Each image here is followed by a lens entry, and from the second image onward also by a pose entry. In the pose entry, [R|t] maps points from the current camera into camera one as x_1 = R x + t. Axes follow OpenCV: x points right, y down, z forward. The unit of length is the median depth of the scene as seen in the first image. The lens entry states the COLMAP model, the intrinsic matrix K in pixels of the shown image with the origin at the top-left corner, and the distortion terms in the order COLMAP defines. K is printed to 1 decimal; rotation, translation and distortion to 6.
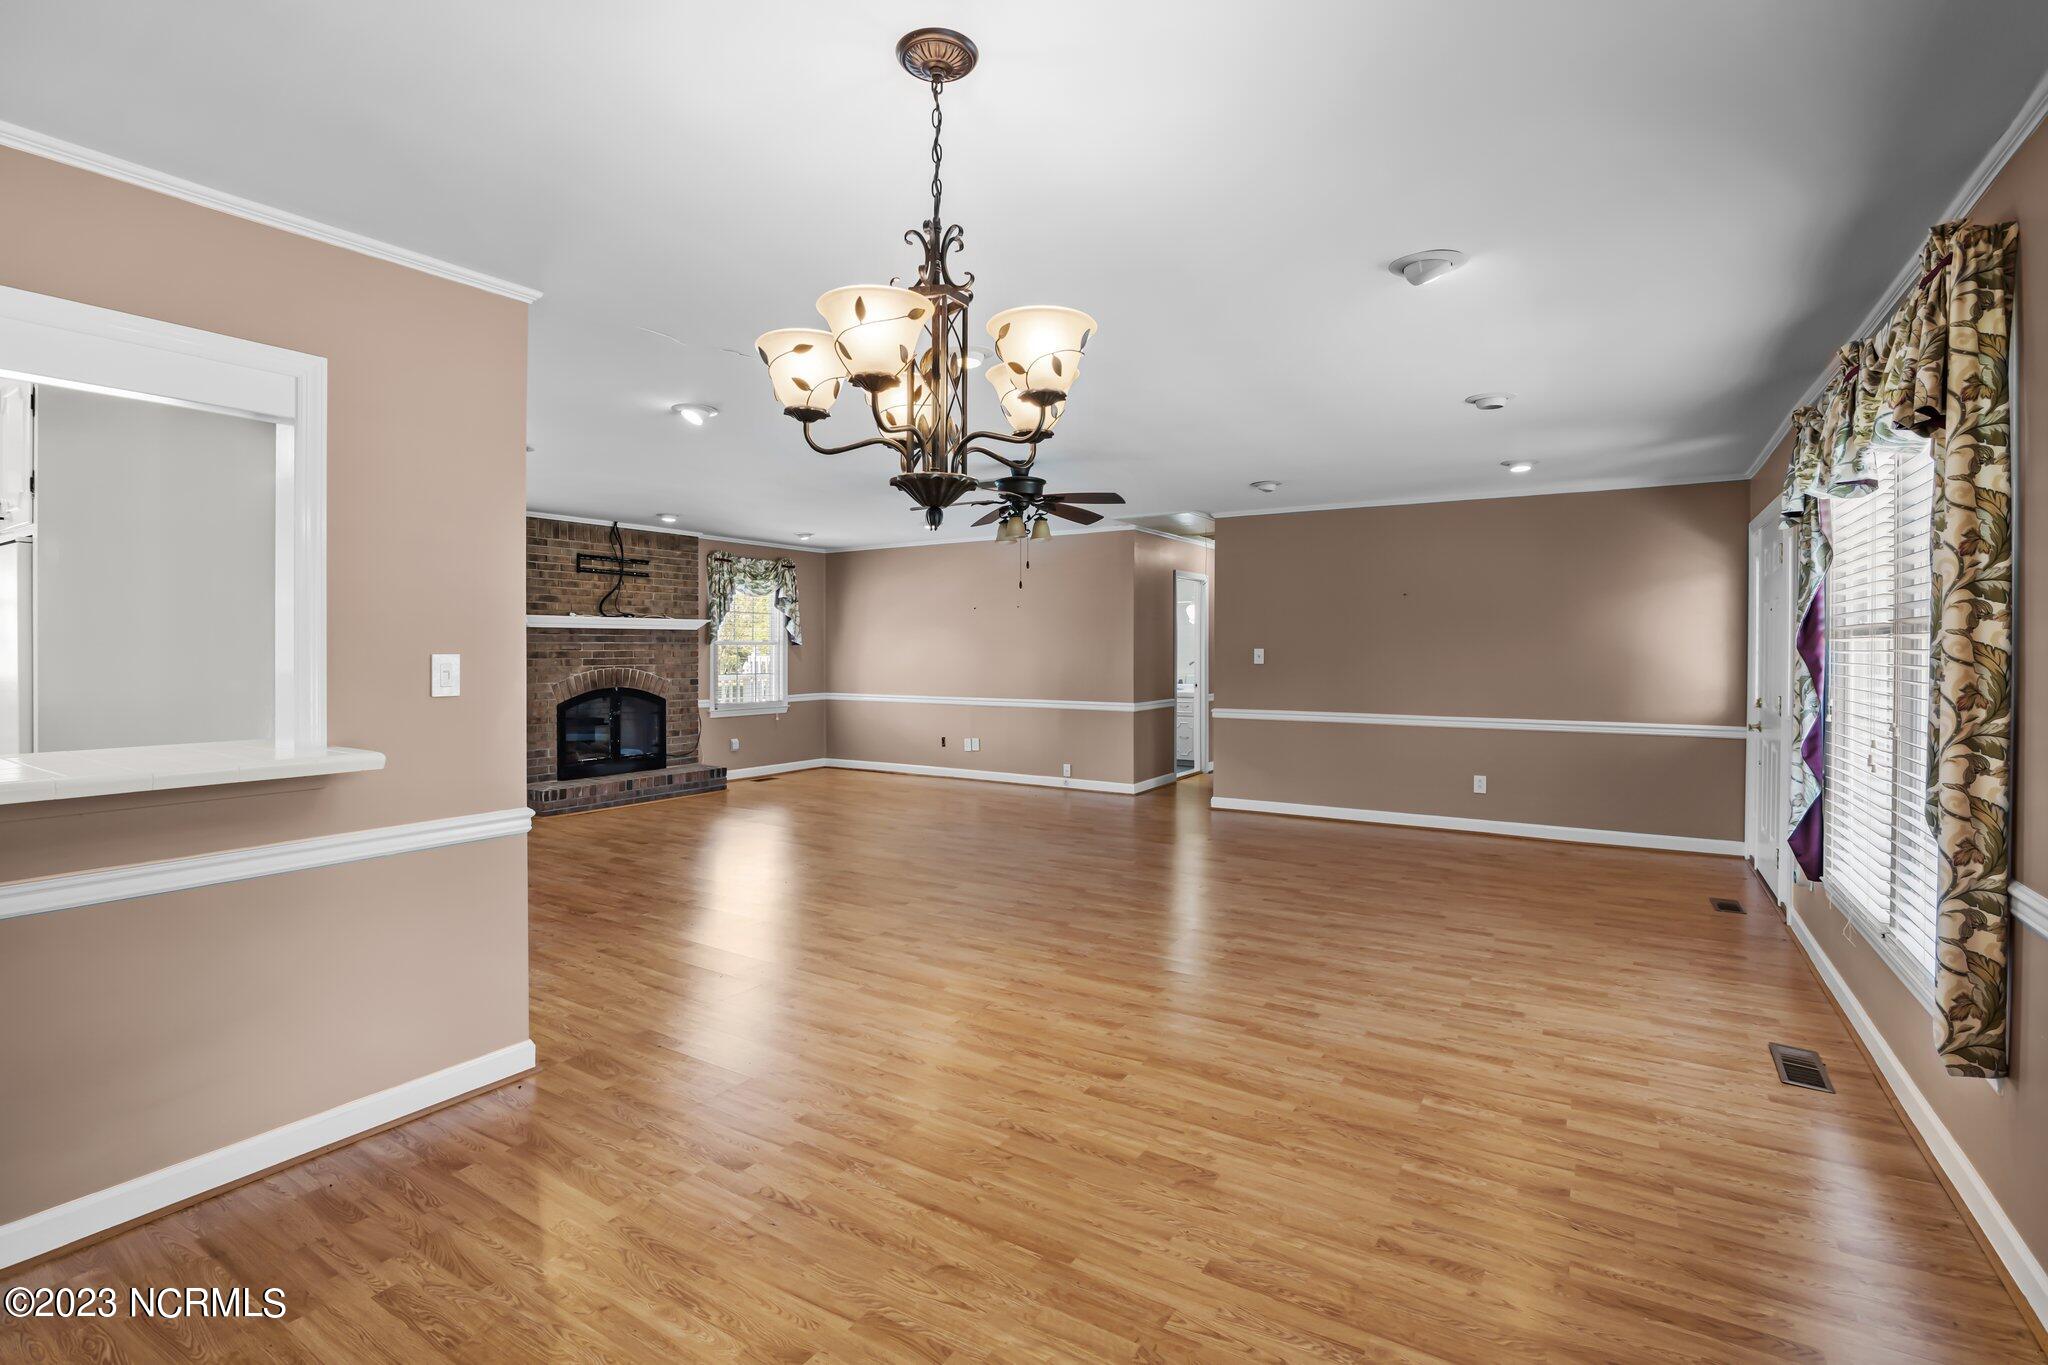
lens RADIAL K [[943.5, 0, 1013.0], [0, 943.5, 673.5], [0, 0, 1]] dist [-0.013390, -0.000213]
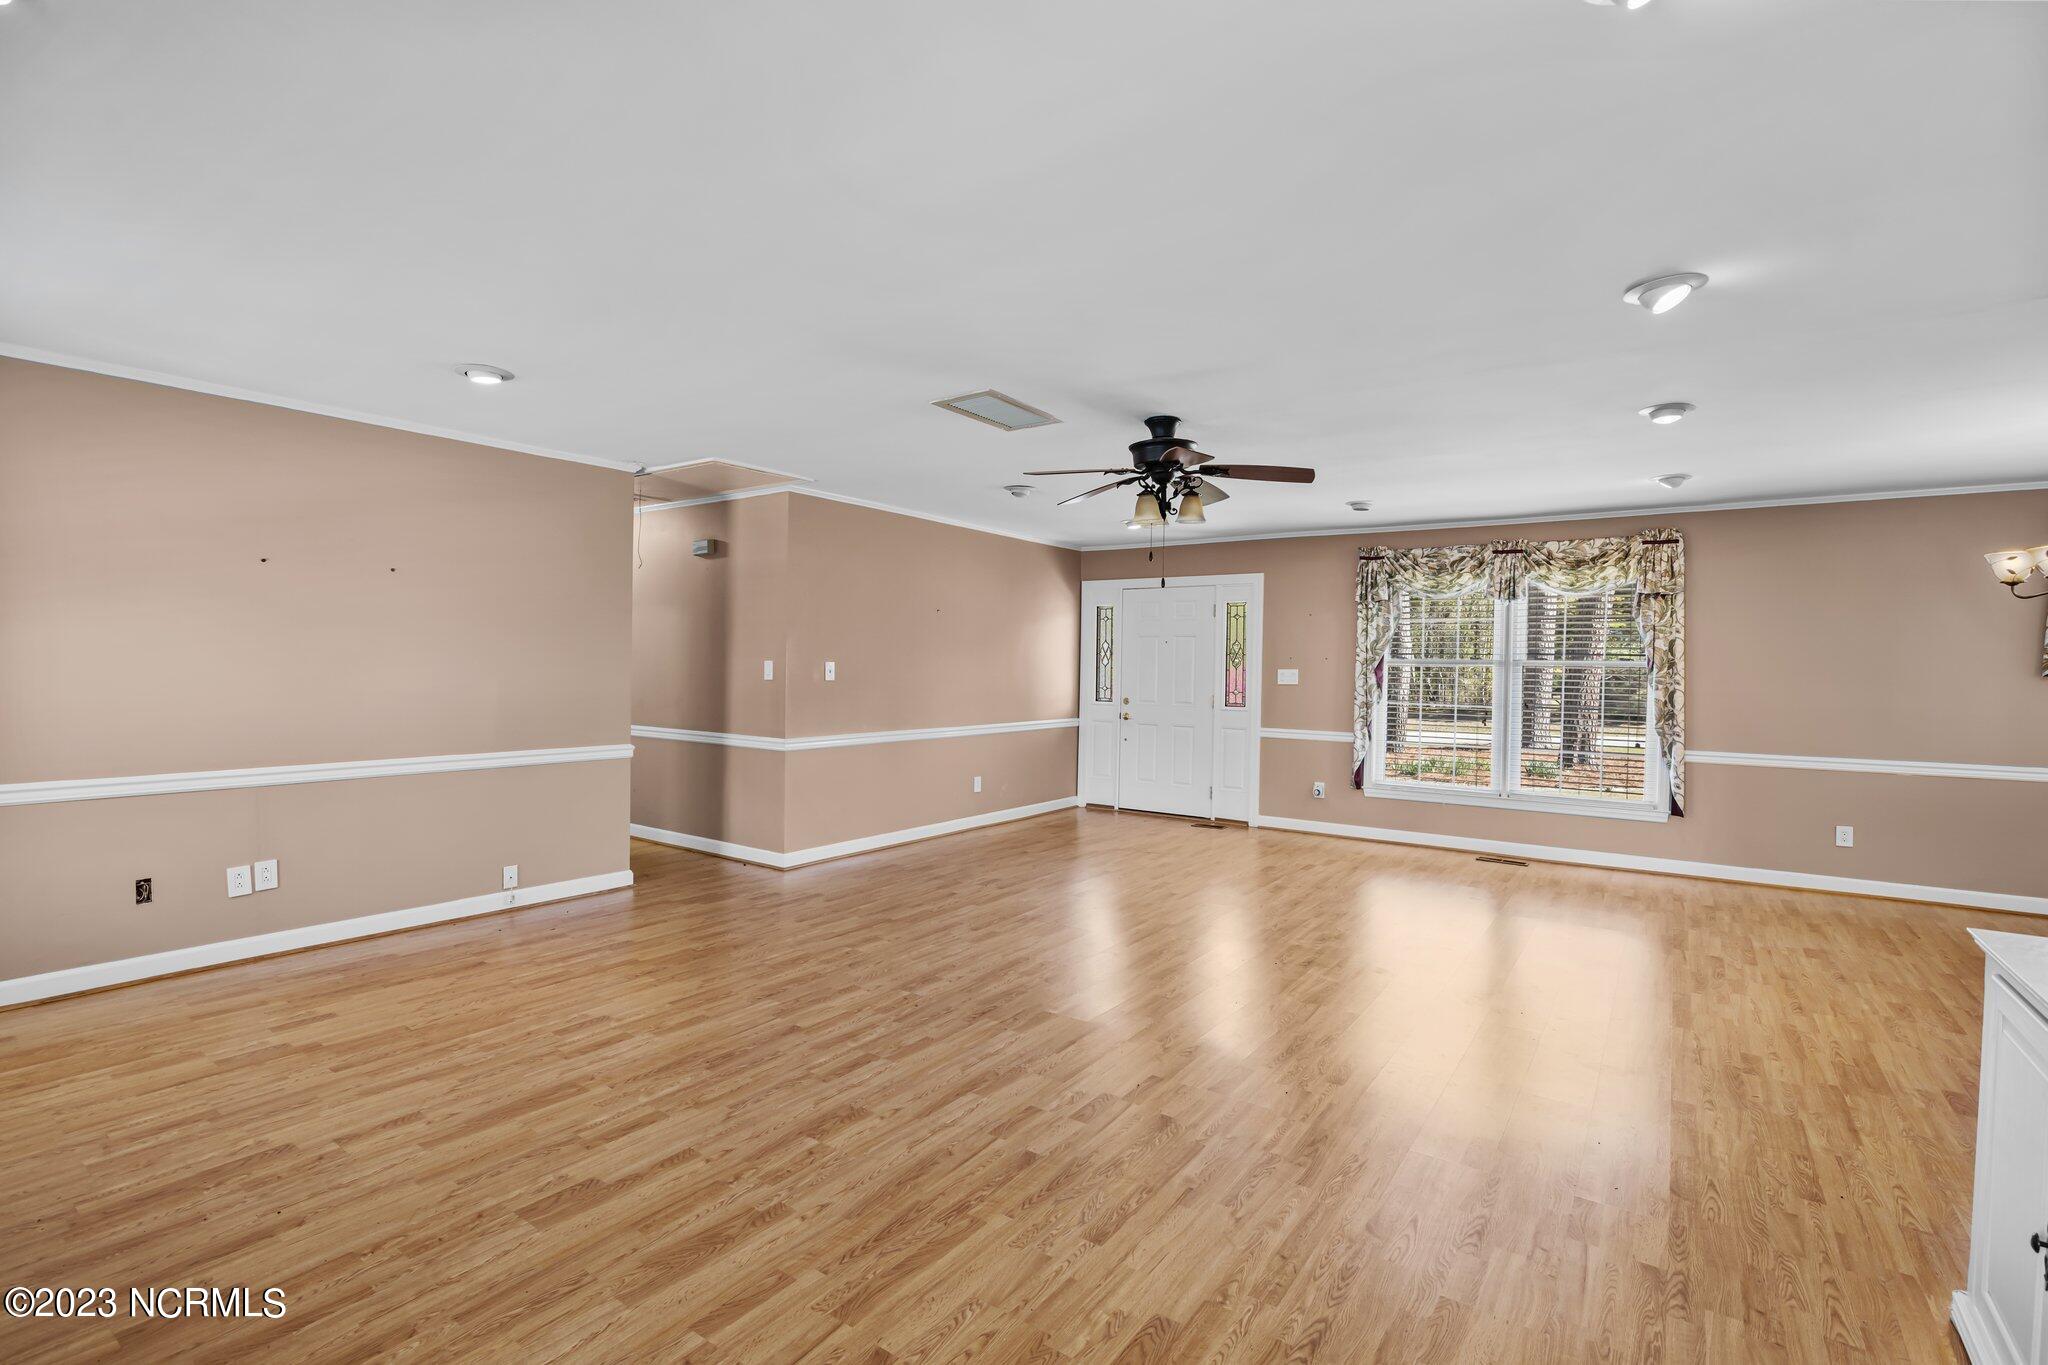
lens RADIAL K [[943.5, 0, 1013.0], [0, 943.5, 673.5], [0, 0, 1]] dist [-0.013390, -0.000213]
pose [[0.049844, -0.009612, 0.998711, -0.566514], [0.010017, 0.999908, 0.009124, -0.022168], [-0.998707, 0.009549, 0.049936, 0.802424]]
